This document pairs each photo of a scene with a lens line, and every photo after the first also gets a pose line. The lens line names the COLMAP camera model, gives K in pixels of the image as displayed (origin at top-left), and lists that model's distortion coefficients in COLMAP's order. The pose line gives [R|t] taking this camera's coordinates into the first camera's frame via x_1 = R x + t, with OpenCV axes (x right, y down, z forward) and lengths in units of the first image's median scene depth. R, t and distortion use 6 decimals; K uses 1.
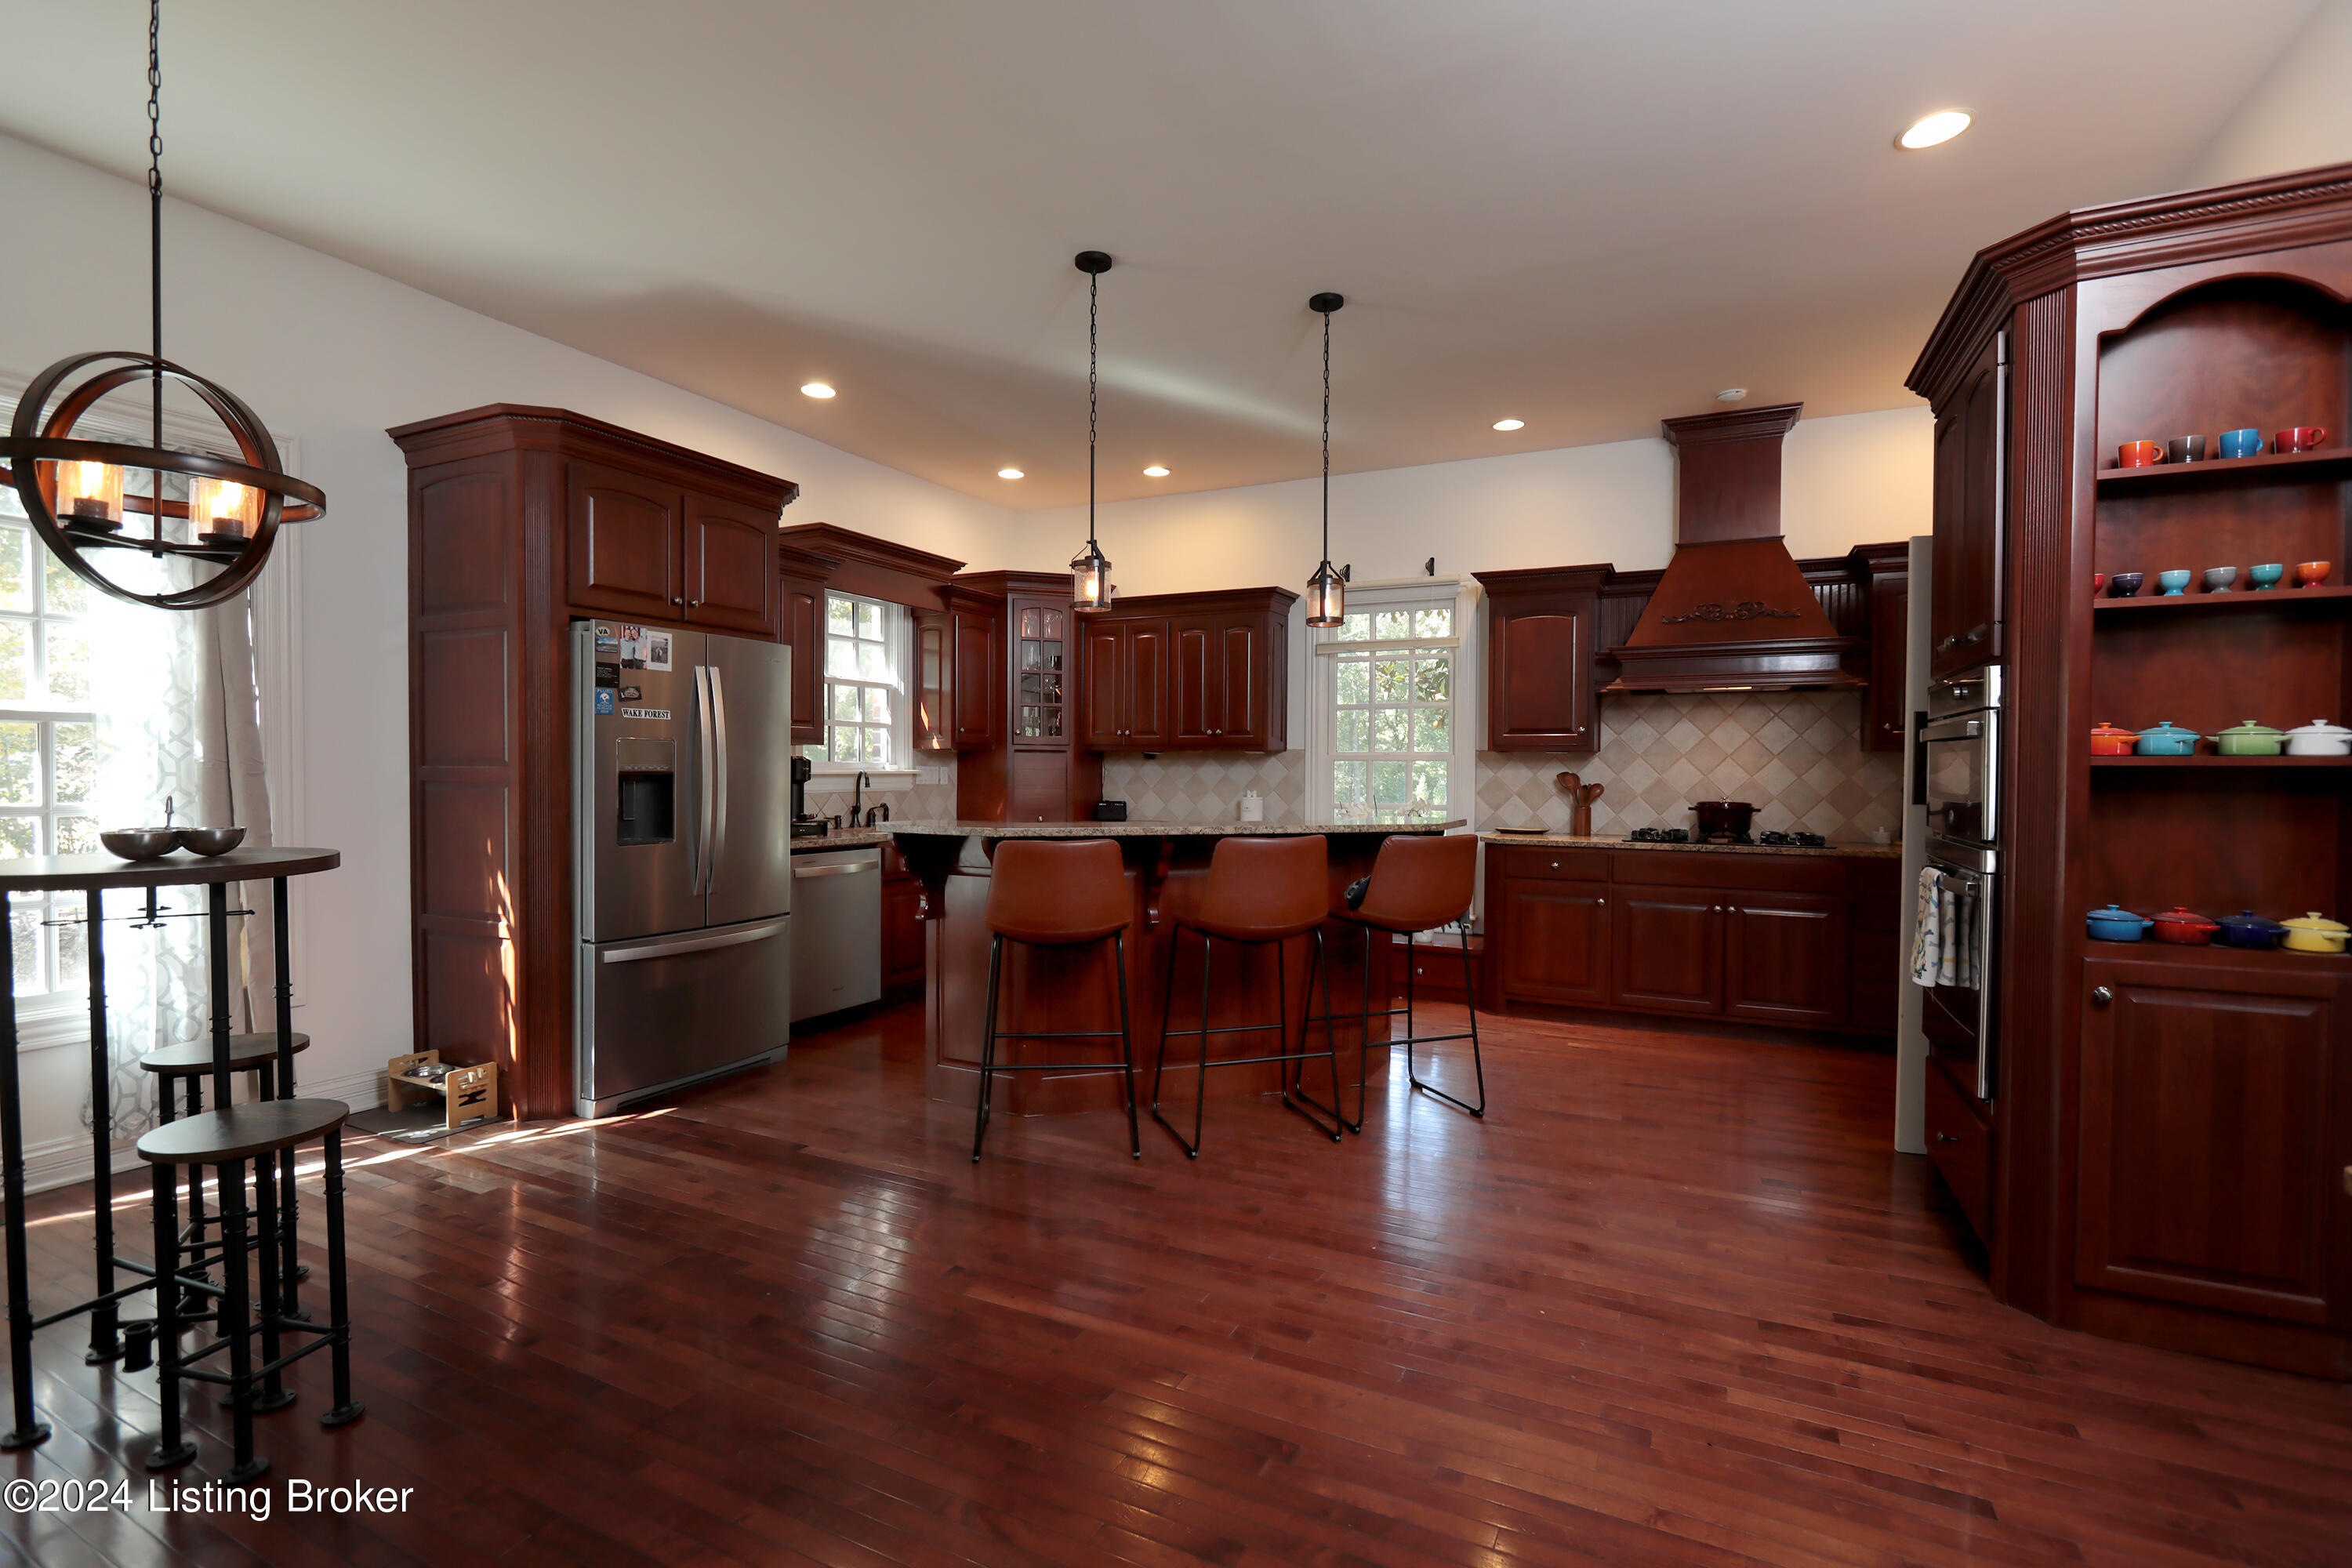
lens RADIAL K [[1073.6, 0, 1173.6], [0, 1073.6, 785.2], [0, 0, 1]] dist [0.001684, 0.000279]
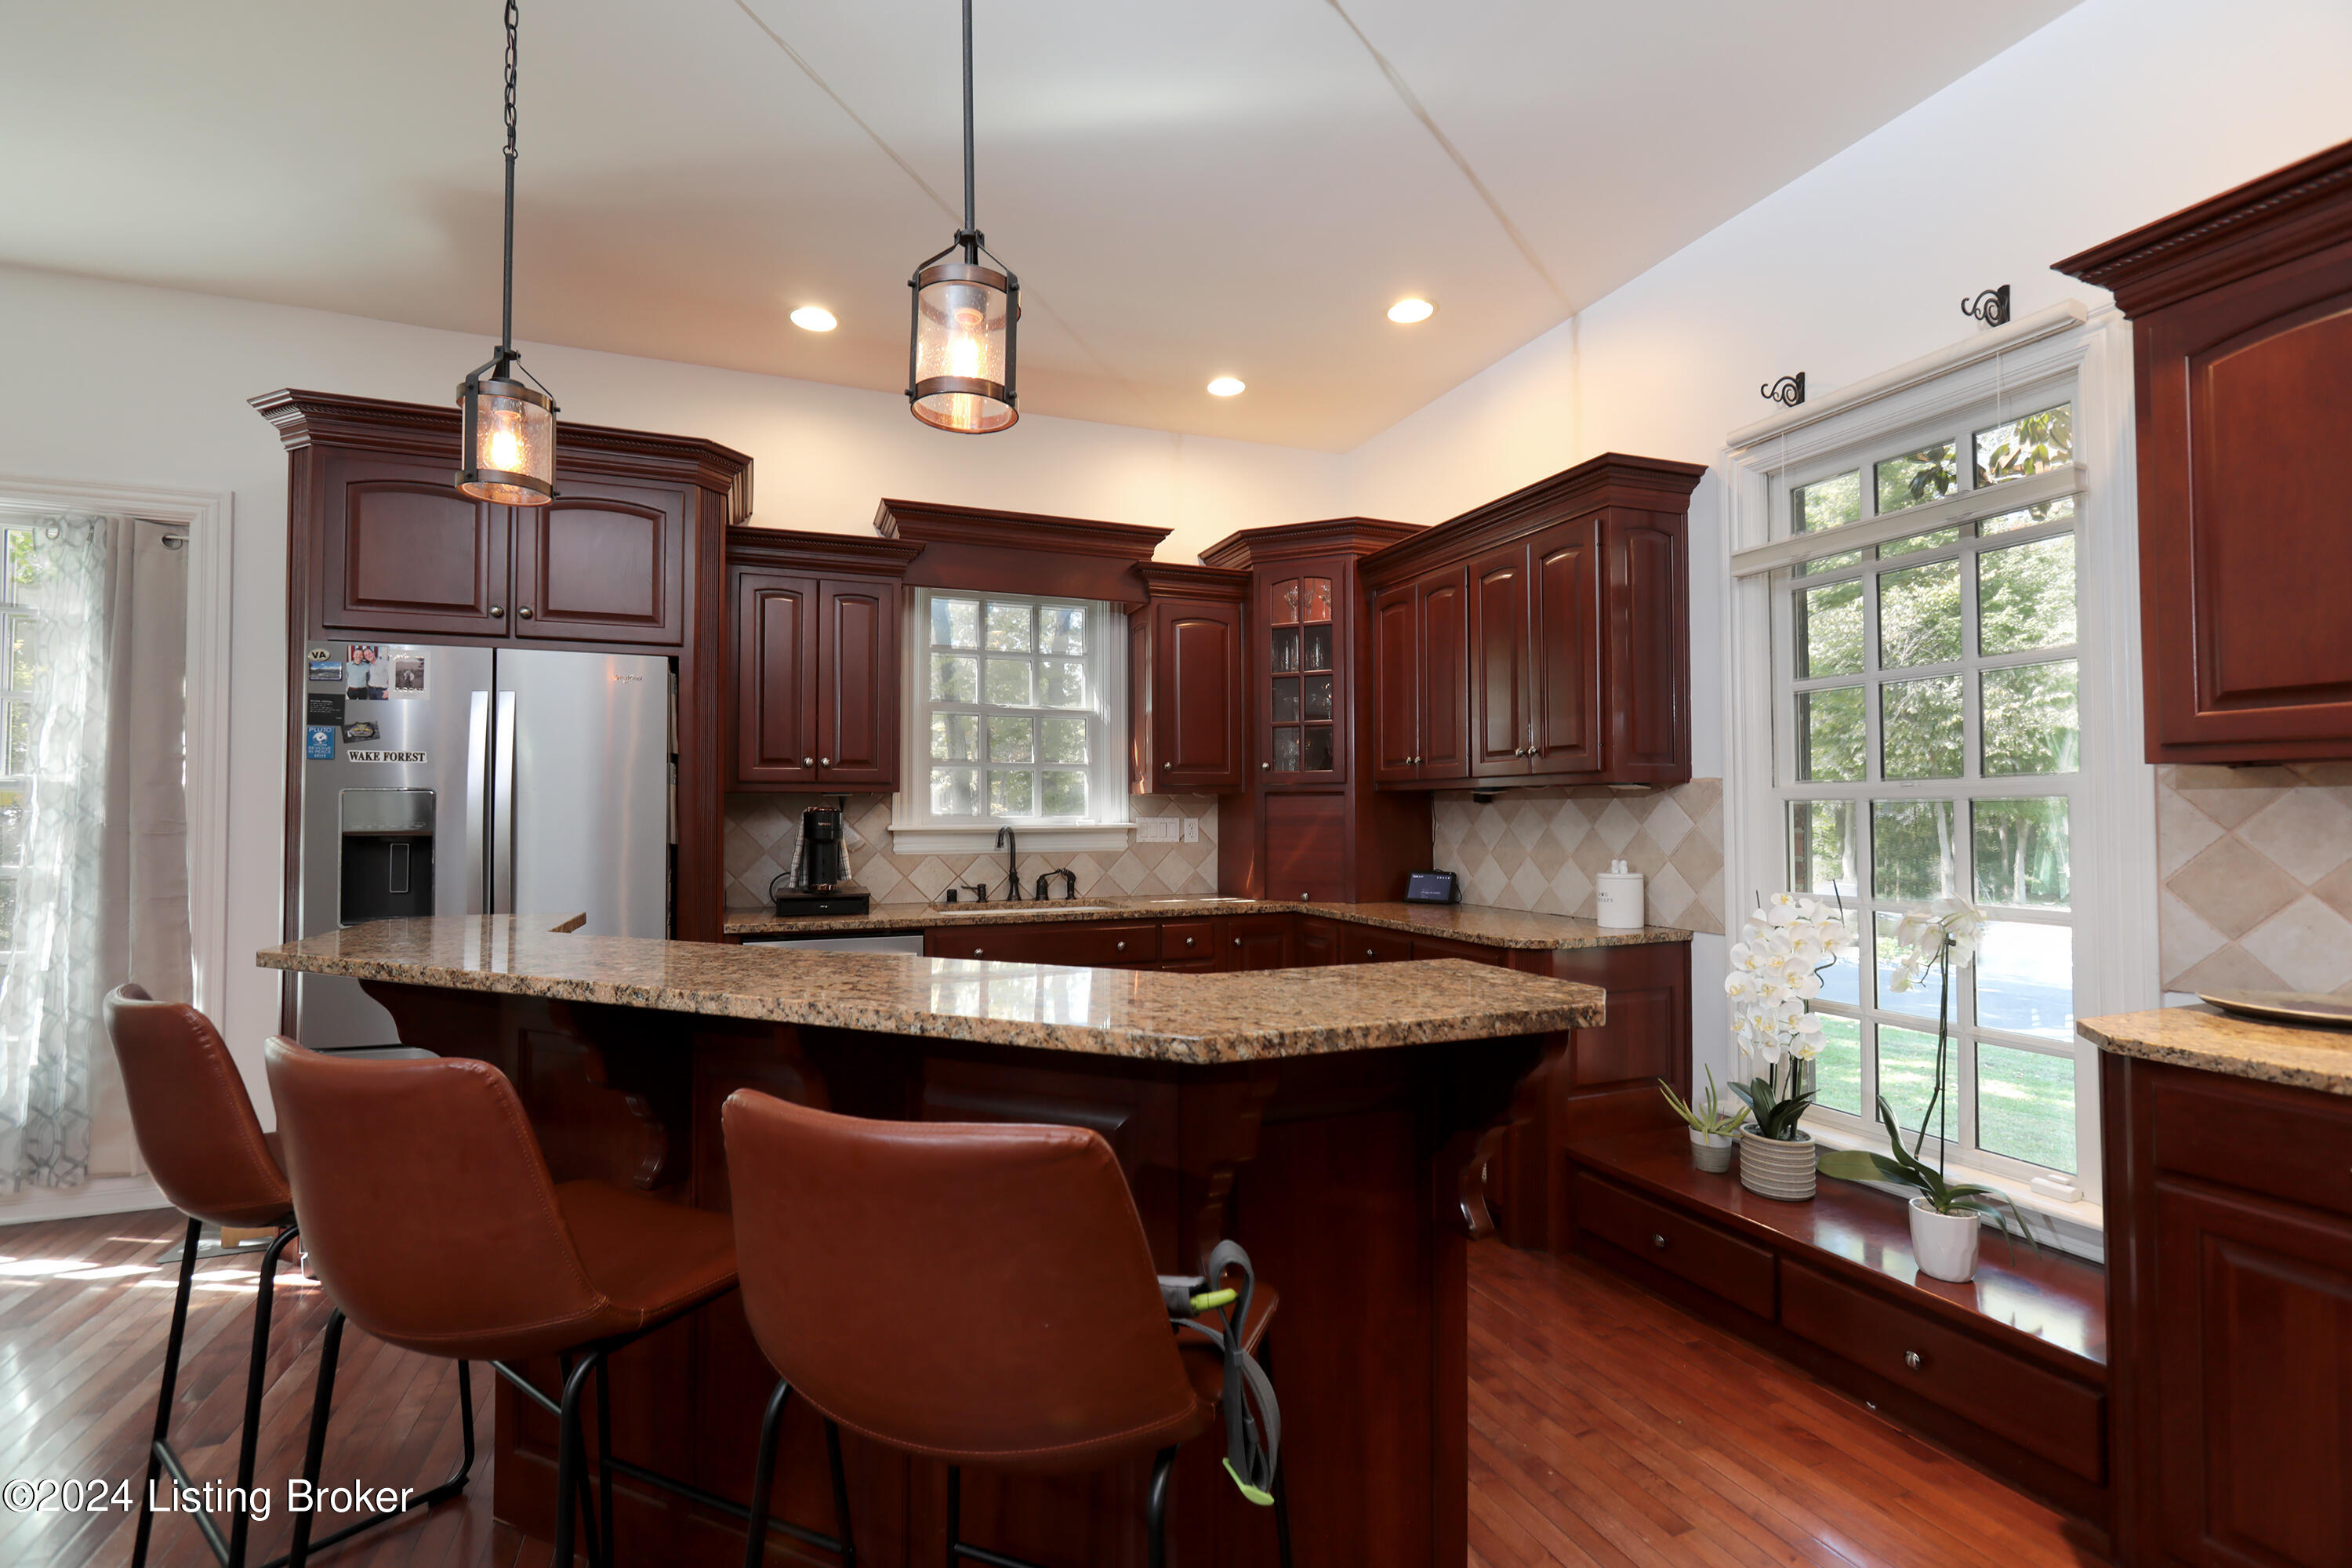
lens RADIAL K [[1039.7, 0, 1165.6], [0, 1039.7, 796.7], [0, 0, 1]] dist [-0.004114, 0.000357]
pose [[0.741718, -0.021128, -0.670379, 0.299652], [-0.003166, 0.999382, -0.035000, -0.009478], [0.670704, 0.028083, 0.741193, 0.583985]]
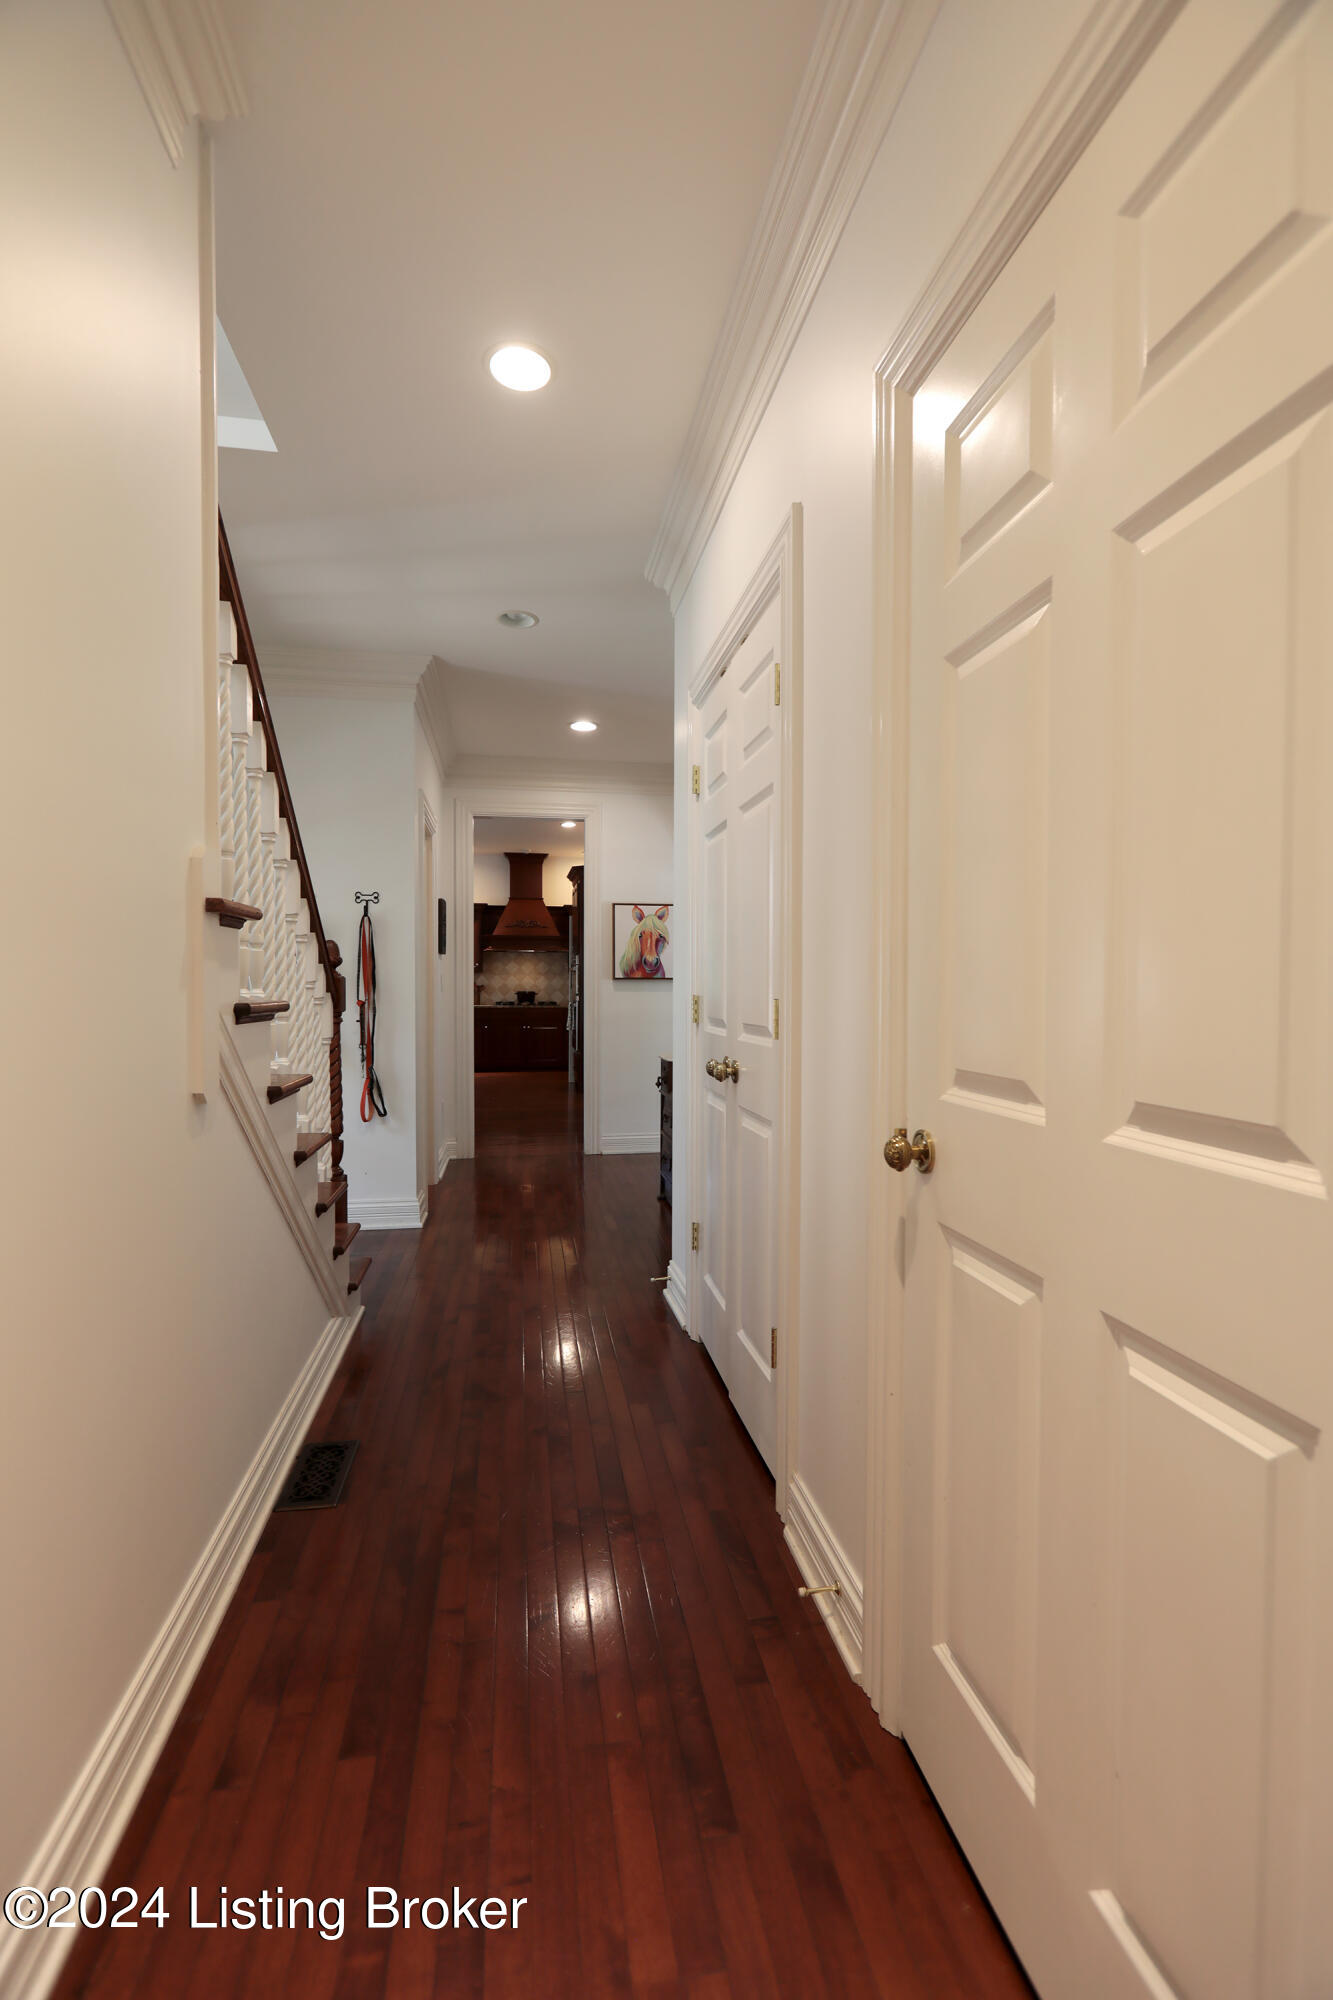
lens RADIAL K [[884.1, 0, 666.4], [0, 884.1, 994.7], [0, 0, 1]] dist [-0.004114, 0.000357]
pose [[0.807697, -0.012633, 0.589462, -0.556445], [0.011793, 0.999917, 0.005271, 0.017299], [-0.589479, 0.002694, 0.807779, -1.087065]]
